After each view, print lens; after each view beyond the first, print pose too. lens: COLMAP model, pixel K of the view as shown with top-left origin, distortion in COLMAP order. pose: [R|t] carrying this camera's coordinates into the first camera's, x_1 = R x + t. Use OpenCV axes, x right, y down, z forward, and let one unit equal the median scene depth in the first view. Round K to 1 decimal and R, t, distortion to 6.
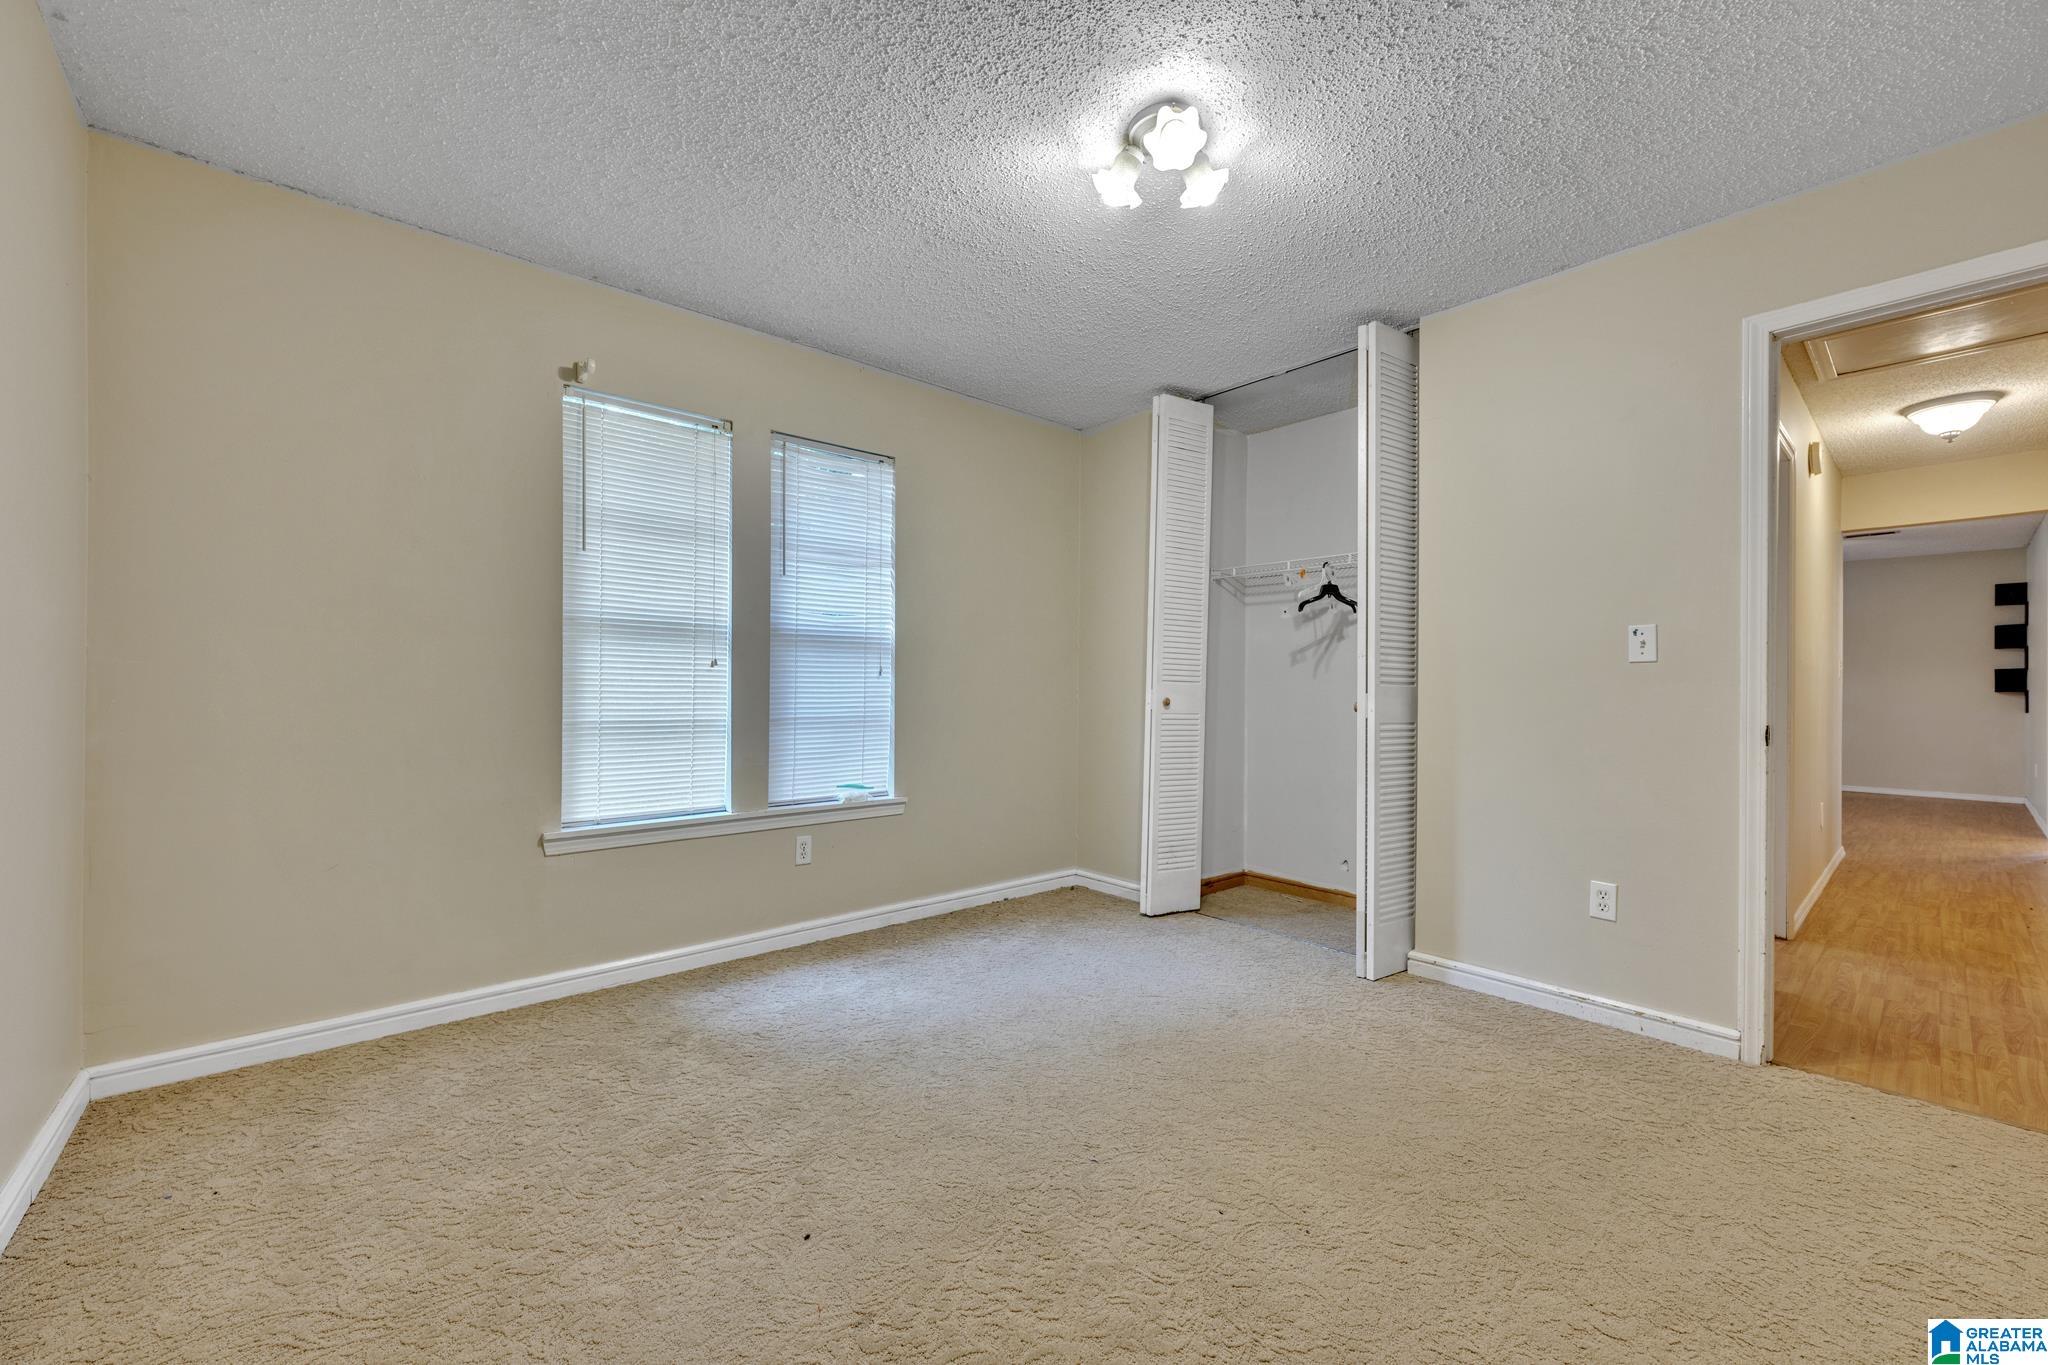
lens RADIAL K [[805.7, 0, 1025.0], [0, 805.7, 690.1], [0, 0, 1]] dist [-0.001233, -0.000117]
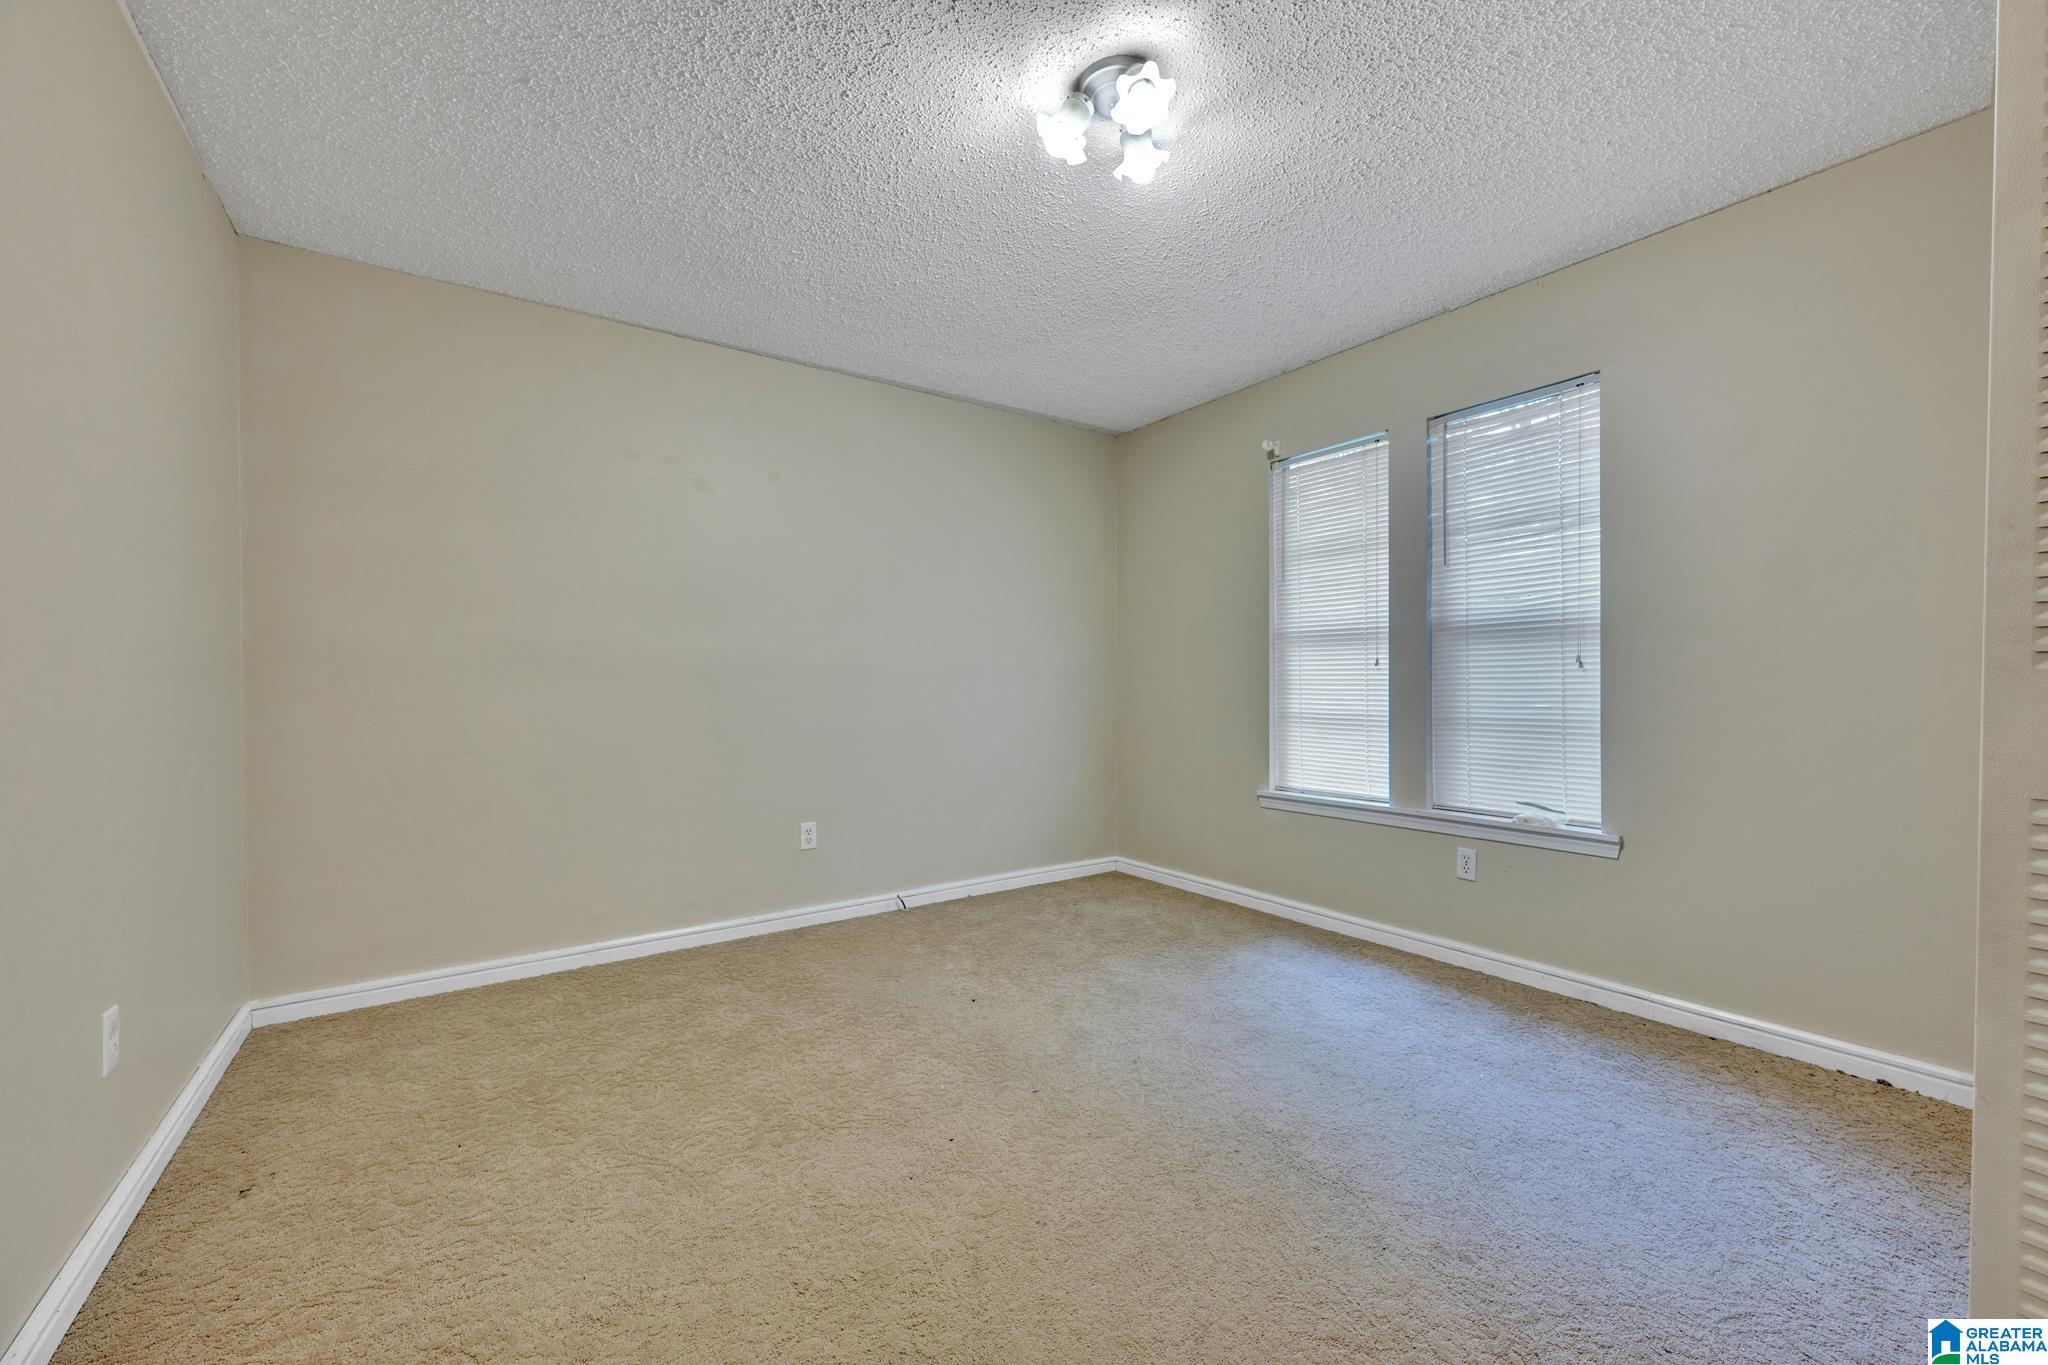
lens RADIAL K [[805.7, 0, 1025.0], [0, 805.7, 690.1], [0, 0, 1]] dist [-0.001233, -0.000117]
pose [[-0.112085, -0.002652, -0.993695, 0.694398], [-0.001412, 0.999996, -0.002510, 0.006644], [0.993698, 0.001122, -0.112088, 0.622042]]
